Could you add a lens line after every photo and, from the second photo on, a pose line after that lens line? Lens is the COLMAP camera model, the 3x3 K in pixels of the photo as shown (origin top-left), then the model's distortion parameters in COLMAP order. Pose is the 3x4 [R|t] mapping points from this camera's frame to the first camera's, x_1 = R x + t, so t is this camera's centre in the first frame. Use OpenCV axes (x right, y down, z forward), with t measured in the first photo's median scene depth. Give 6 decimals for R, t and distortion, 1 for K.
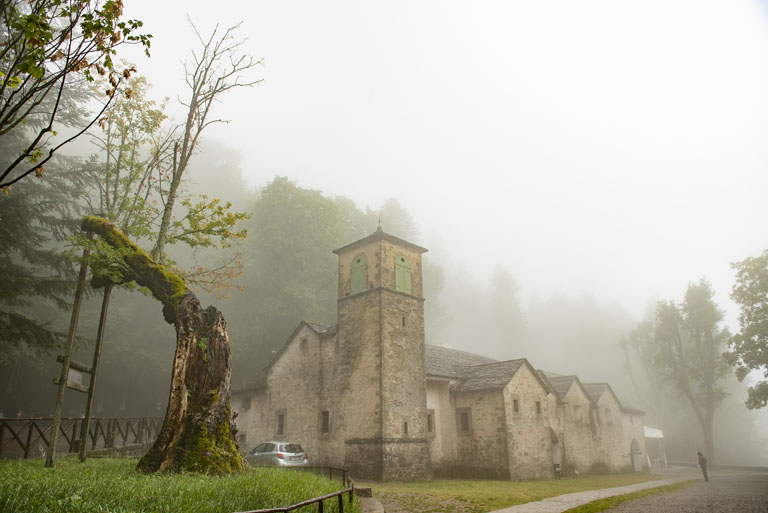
lens RADIAL K [[518.8, 0, 384.3], [0, 518.8, 256.2], [0, 0, 1]] dist [0.000770, -0.000507]
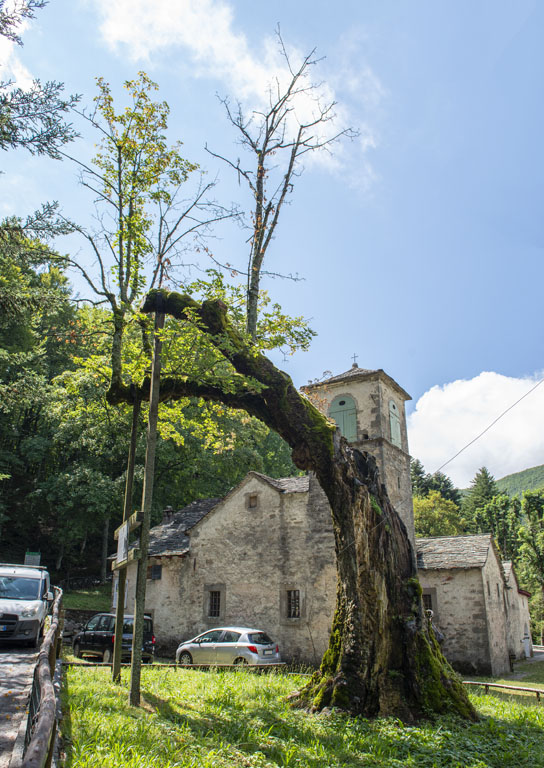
lens RADIAL K [[552.7, 0, 255.0], [0, 552.7, 409.2], [0, 0, 1]] dist [-0.011126, -0.000510]
pose [[0.974707, 0.095992, 0.201822, -0.350421], [-0.096078, 0.995329, -0.009392, 0.039542], [-0.201781, -0.010236, 0.979377, 0.192052]]
